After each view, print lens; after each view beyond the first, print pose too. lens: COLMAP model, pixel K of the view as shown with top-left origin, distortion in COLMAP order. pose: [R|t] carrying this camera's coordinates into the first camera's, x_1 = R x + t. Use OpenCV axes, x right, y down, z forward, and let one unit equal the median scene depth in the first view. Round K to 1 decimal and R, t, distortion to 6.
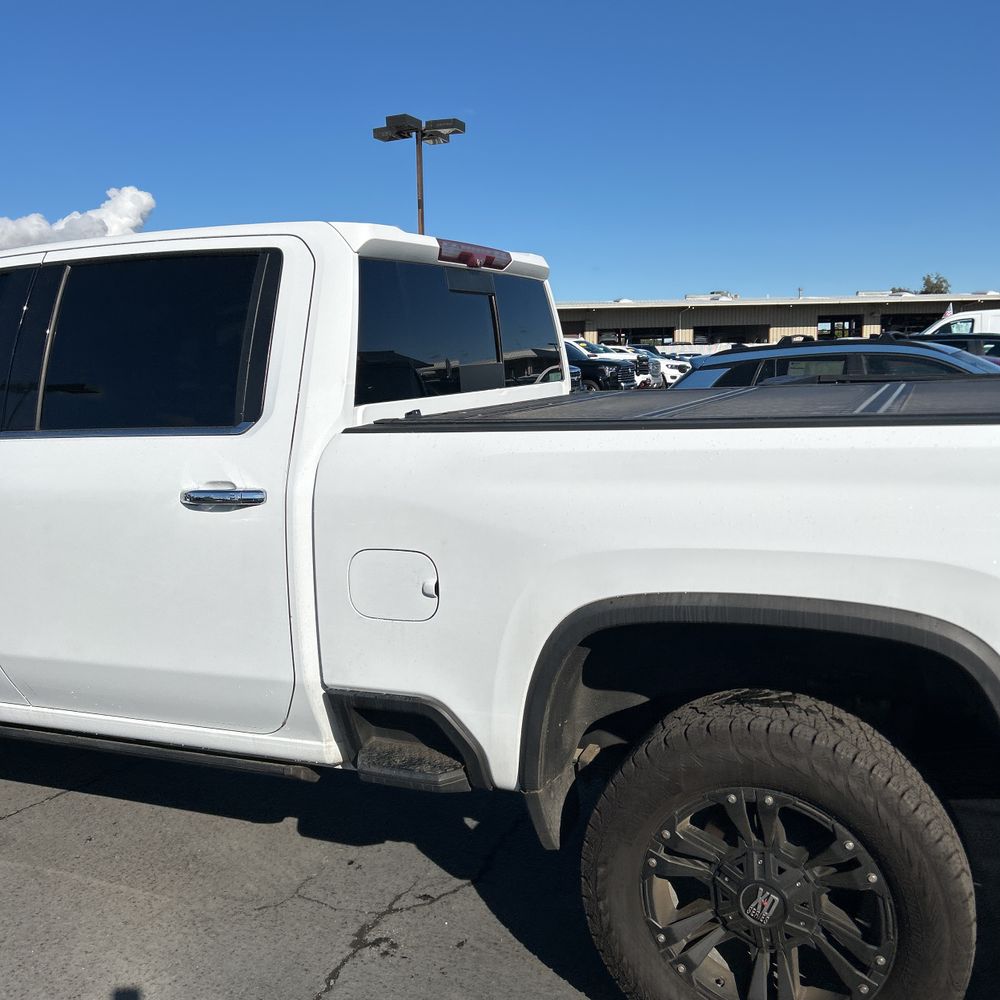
lens RADIAL K [[1004.5, 0, 502.7], [0, 1004.5, 500.6], [0, 0, 1]] dist [0.024917, 0.000842]
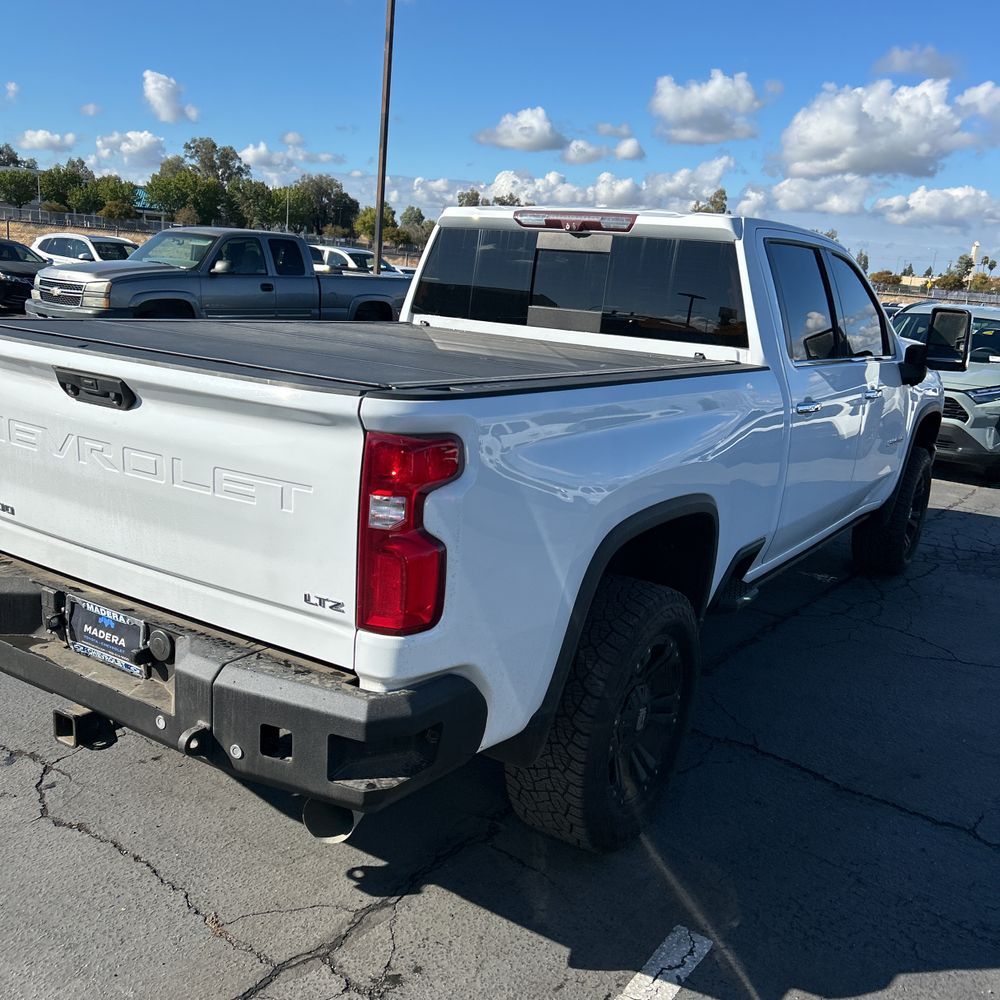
lens RADIAL K [[991.1, 0, 515.6], [0, 991.1, 503.0], [0, 0, 1]] dist [0.136746, -0.249465]
pose [[-0.154453, 0.246704, -0.956704, 1.954200], [-0.211699, 0.937570, 0.275947, -0.372993], [0.965053, 0.245154, -0.092583, 1.733110]]
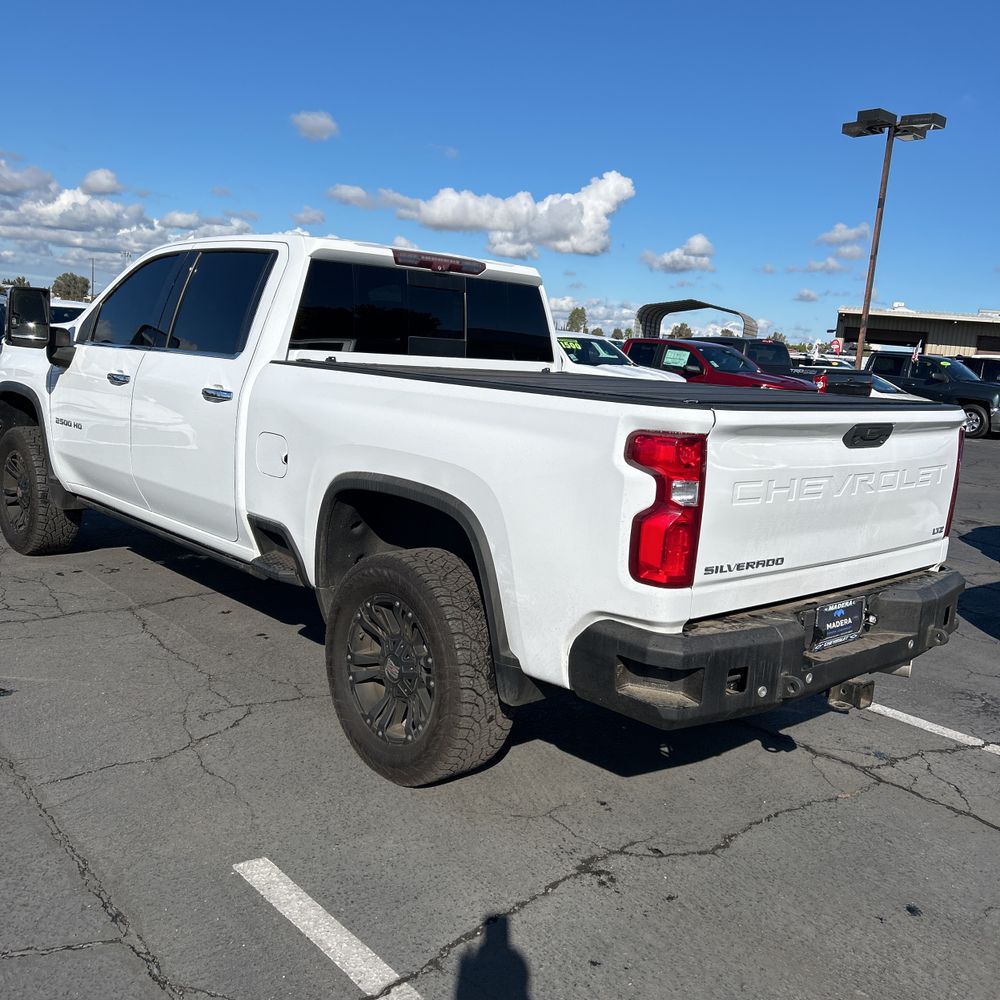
lens RADIAL K [[977.2, 0, 497.9], [0, 977.2, 505.2], [0, 0, 1]] dist [0.127236, -0.211070]
pose [[0.906250, 0.162605, -0.390219, 1.019058], [-0.156914, 0.986509, 0.046662, 0.035721], [0.392542, 0.018944, 0.919539, -0.423507]]
